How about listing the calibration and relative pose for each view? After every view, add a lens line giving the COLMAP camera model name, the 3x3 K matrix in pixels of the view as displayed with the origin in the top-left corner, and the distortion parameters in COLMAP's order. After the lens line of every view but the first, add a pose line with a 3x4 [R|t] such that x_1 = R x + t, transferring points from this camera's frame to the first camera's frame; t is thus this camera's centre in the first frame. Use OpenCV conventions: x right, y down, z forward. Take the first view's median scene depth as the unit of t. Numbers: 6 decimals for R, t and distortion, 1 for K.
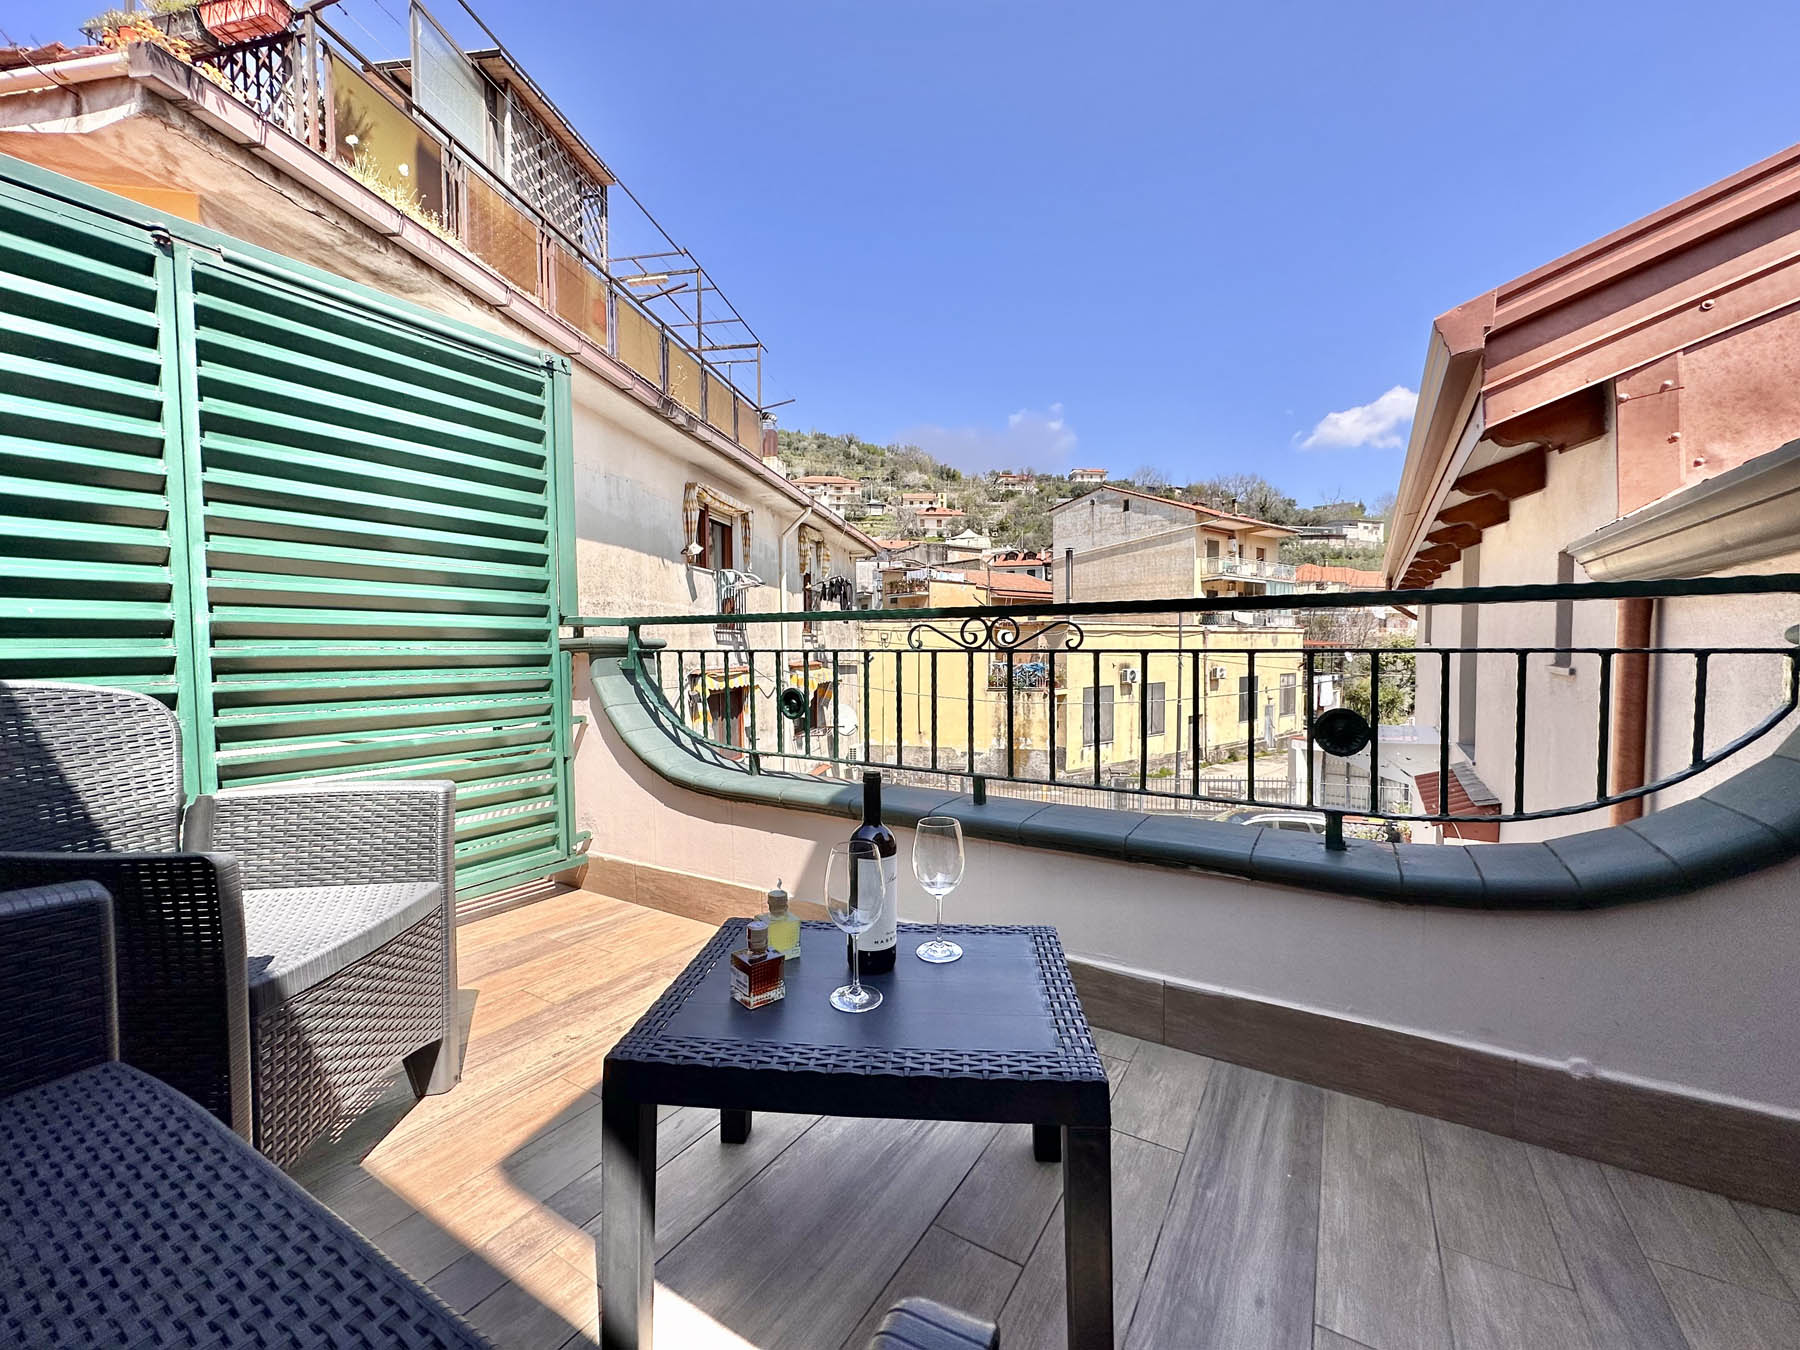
lens RADIAL K [[719.5, 0, 897.7], [0, 719.5, 673.2], [0, 0, 1]] dist [-0.003244, -0.000423]
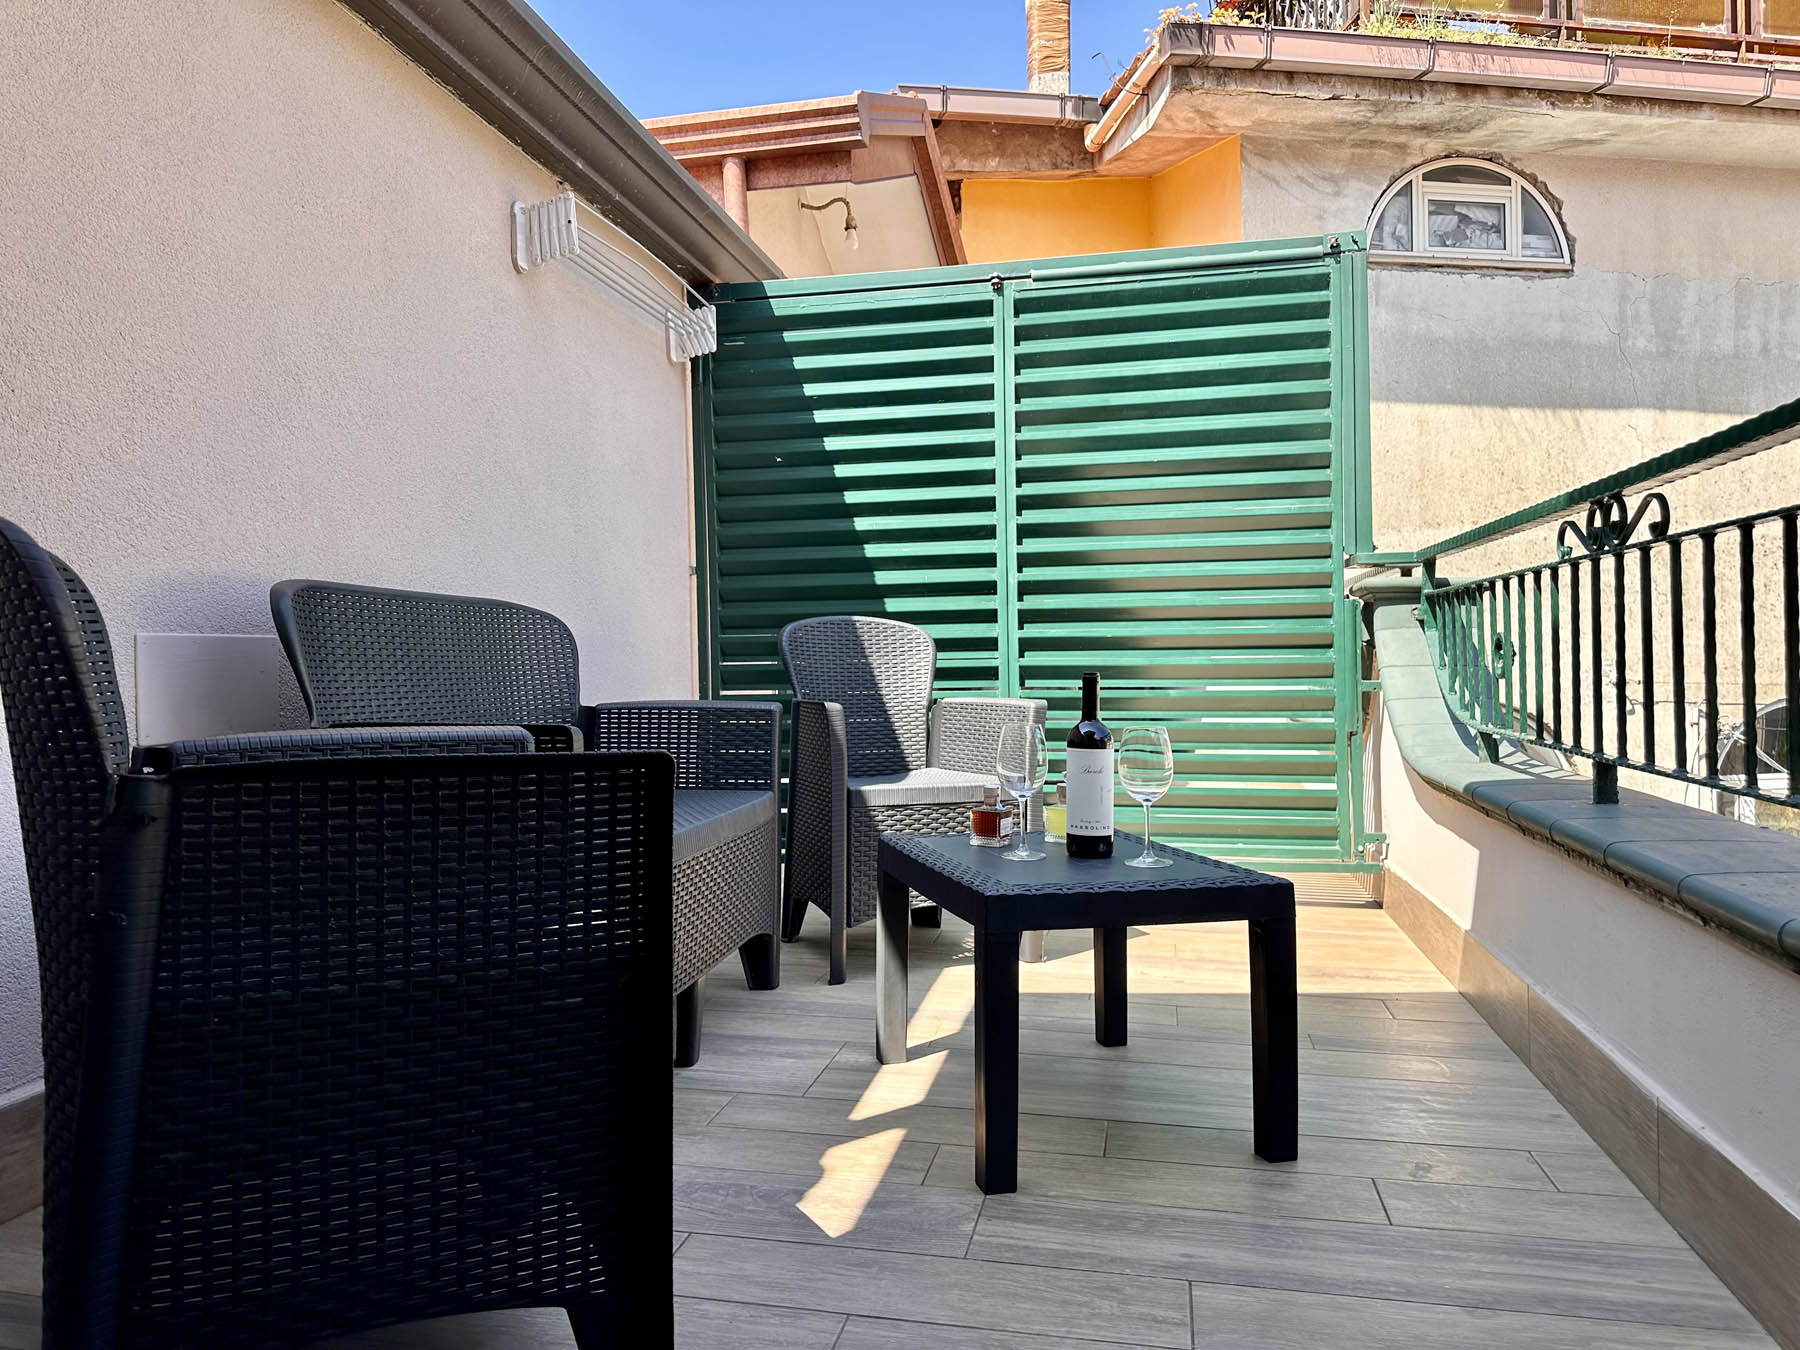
lens RADIAL K [[1285.4, 0, 854.8], [0, 1285.4, 669.2], [0, 0, 1]] dist [0.088341, -0.140138]
pose [[0.307588, 0.004036, -0.951511, 0.756860], [-0.026628, 0.999636, -0.004368, 0.069539], [0.951147, 0.026681, 0.307583, 0.039916]]
